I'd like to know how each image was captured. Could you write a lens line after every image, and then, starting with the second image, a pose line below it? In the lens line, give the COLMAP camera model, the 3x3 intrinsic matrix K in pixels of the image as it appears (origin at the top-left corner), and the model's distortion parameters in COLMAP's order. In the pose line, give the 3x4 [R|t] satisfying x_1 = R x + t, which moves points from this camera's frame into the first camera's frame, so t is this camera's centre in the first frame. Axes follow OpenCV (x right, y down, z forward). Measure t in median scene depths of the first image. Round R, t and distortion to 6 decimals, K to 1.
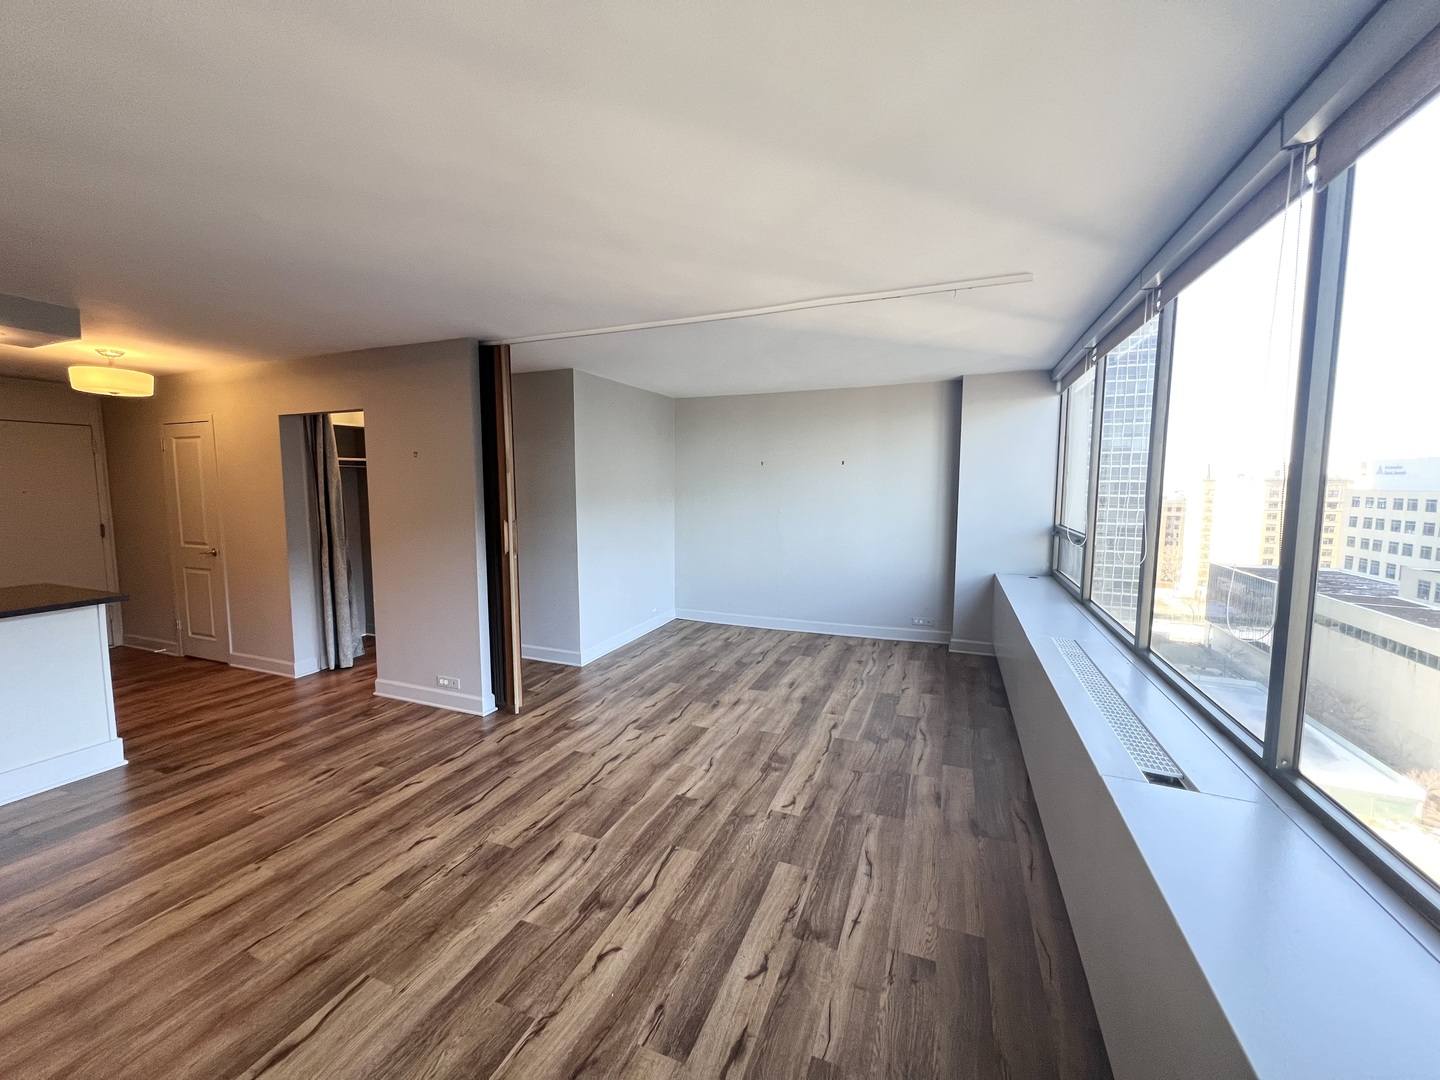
lens RADIAL K [[573.3, 0, 714.7], [0, 573.3, 535.9], [0, 0, 1]] dist [0.000512, 0.000047]
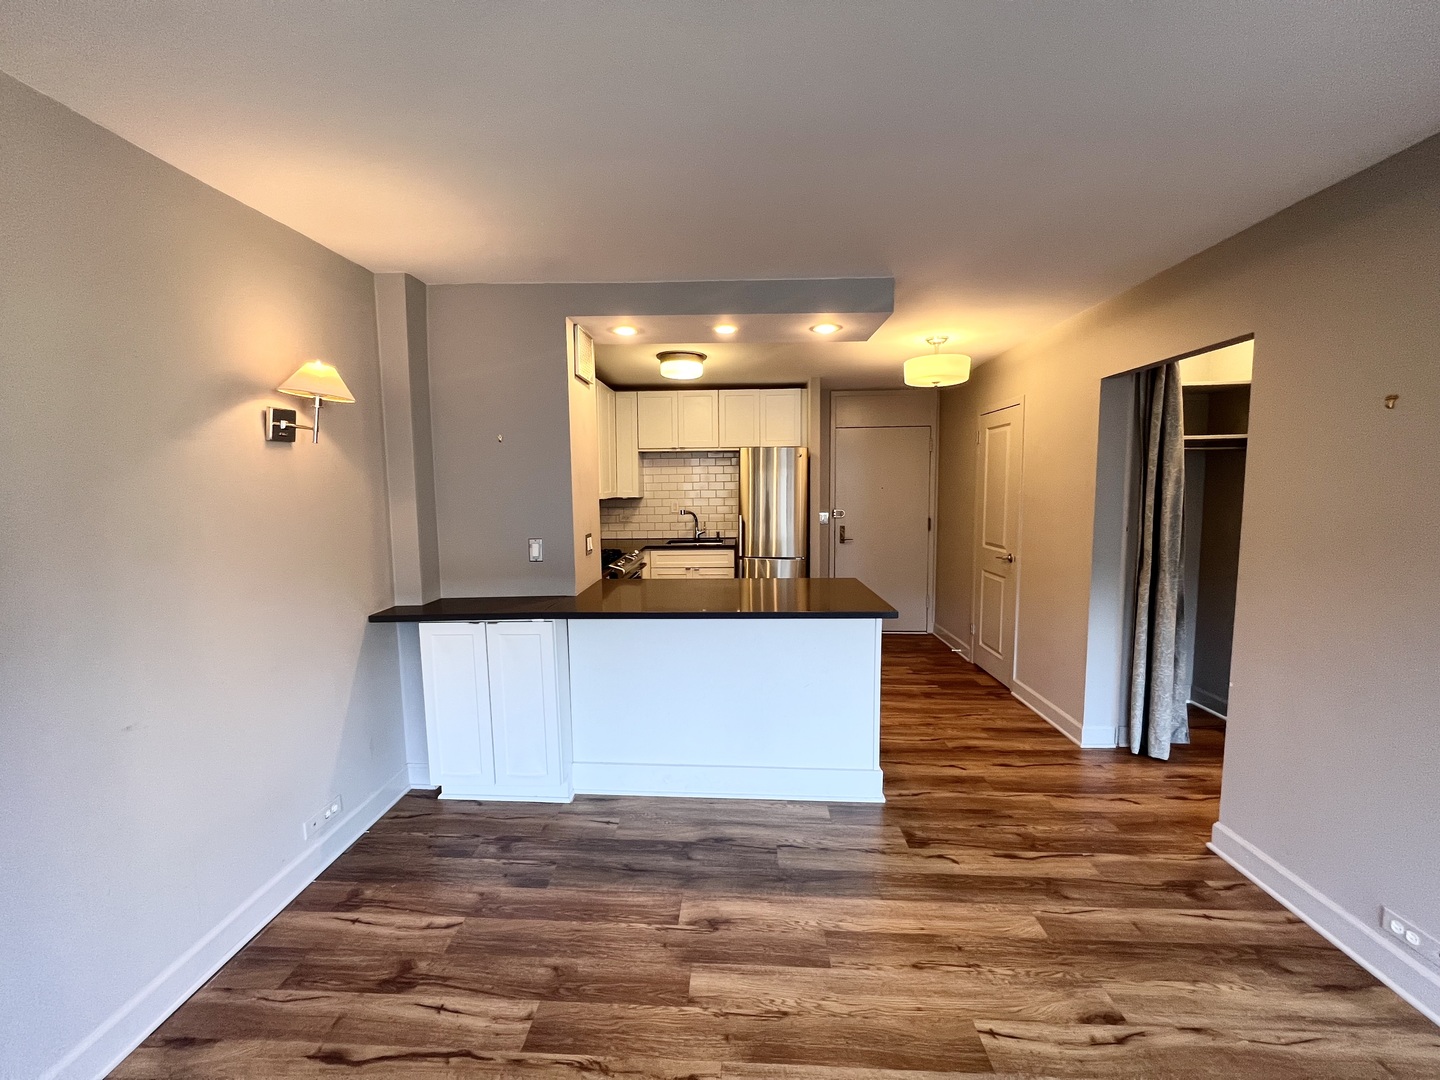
lens RADIAL K [[573.3, 0, 714.7], [0, 573.3, 535.9], [0, 0, 1]] dist [0.000512, 0.000047]
pose [[0.333364, 0.079415, -0.939447, -0.307627], [-0.075820, 0.995477, 0.057246, -0.028629], [0.939744, 0.052145, 0.337878, 0.415121]]
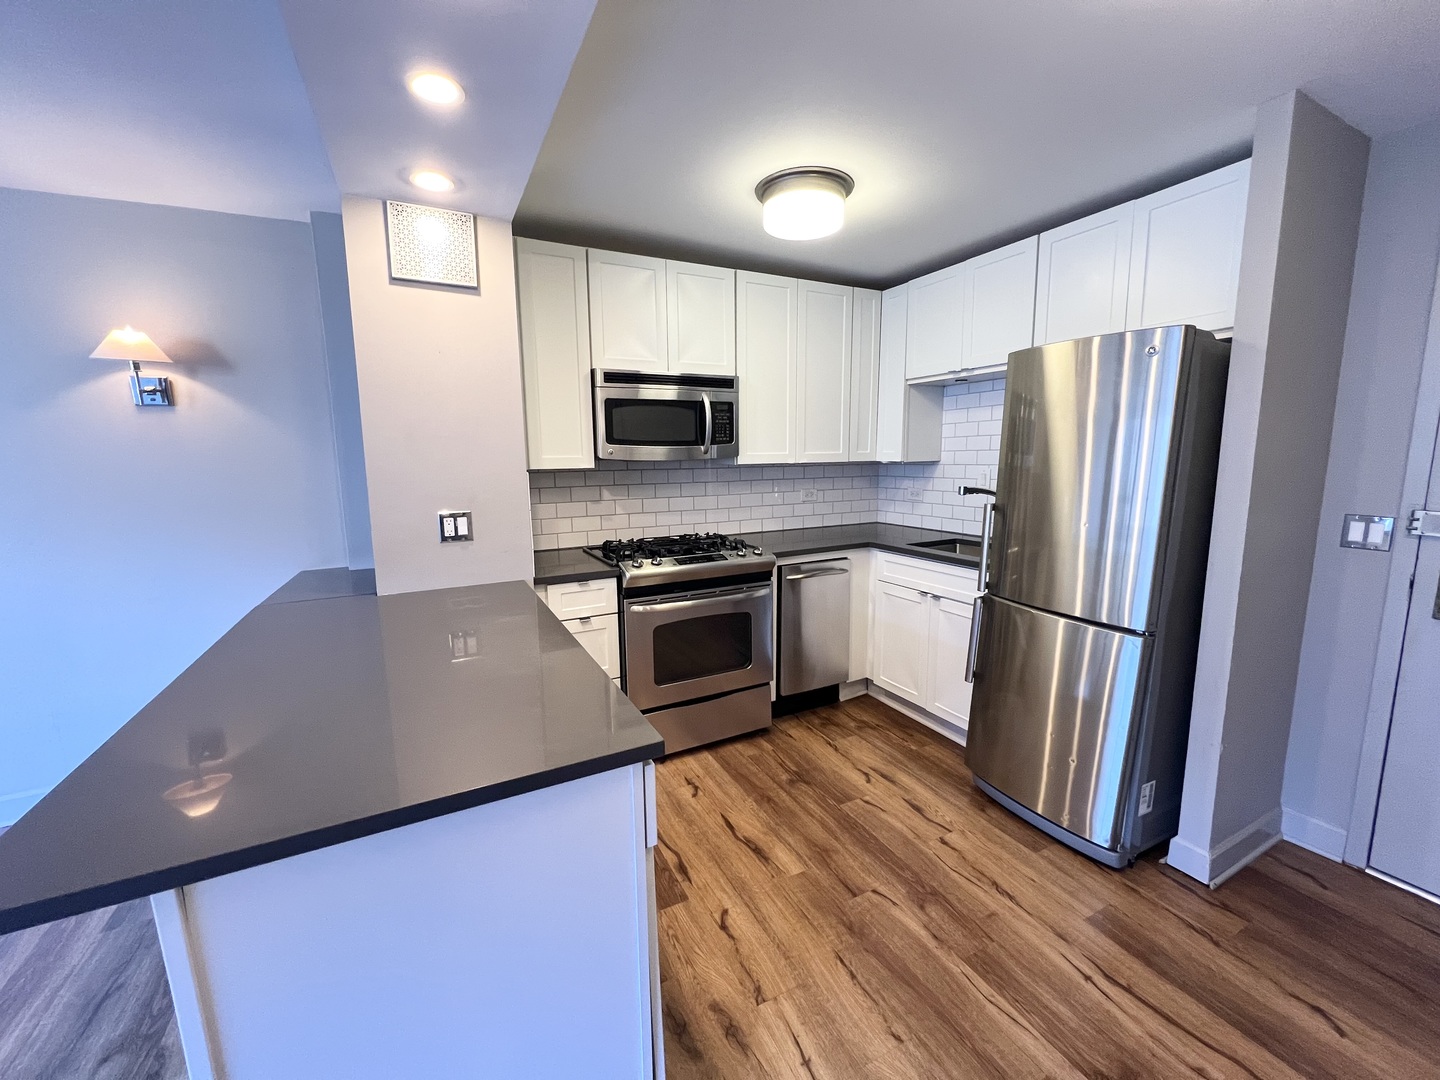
lens RADIAL K [[573.3, 0, 714.7], [0, 573.3, 535.9], [0, 0, 1]] dist [0.000512, 0.000047]
pose [[-0.654000, 0.114965, -0.747708, -0.950191], [-0.057102, 0.978063, 0.200330, -0.082855], [0.754337, 0.173711, -0.633088, 1.164945]]
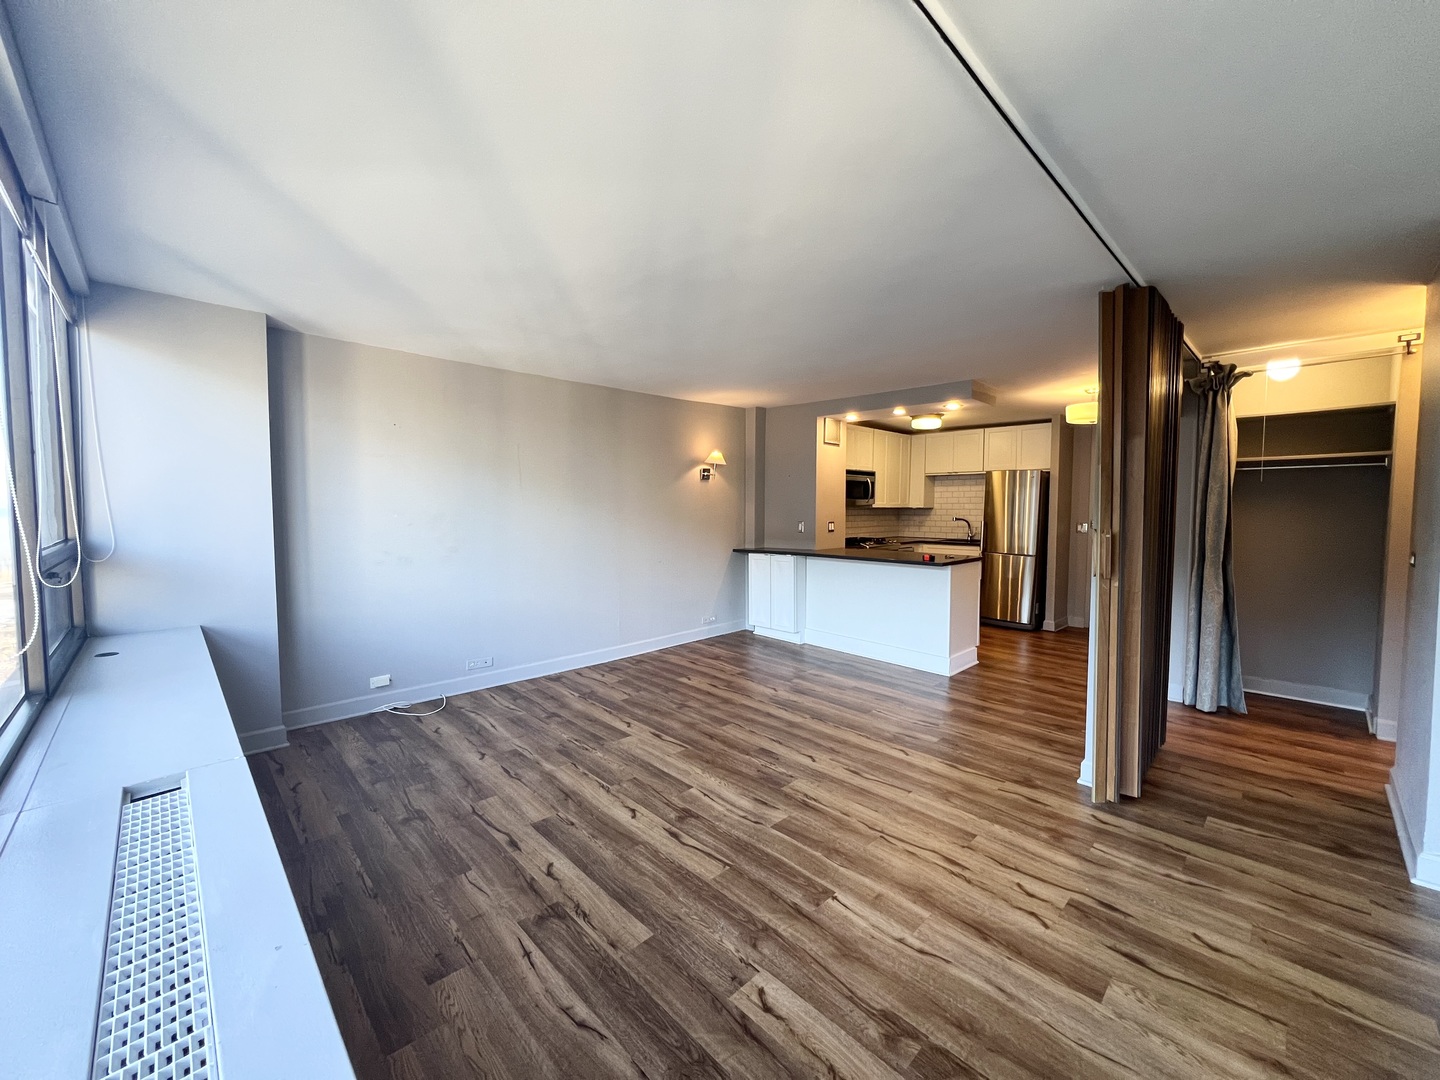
lens RADIAL K [[573.3, 0, 714.7], [0, 573.3, 535.9], [0, 0, 1]] dist [0.000512, 0.000047]
pose [[-0.402698, 0.045949, -0.914179, 0.543224], [-0.087096, 0.992284, 0.088241, -0.045700], [0.911180, 0.115155, -0.395589, 0.917588]]
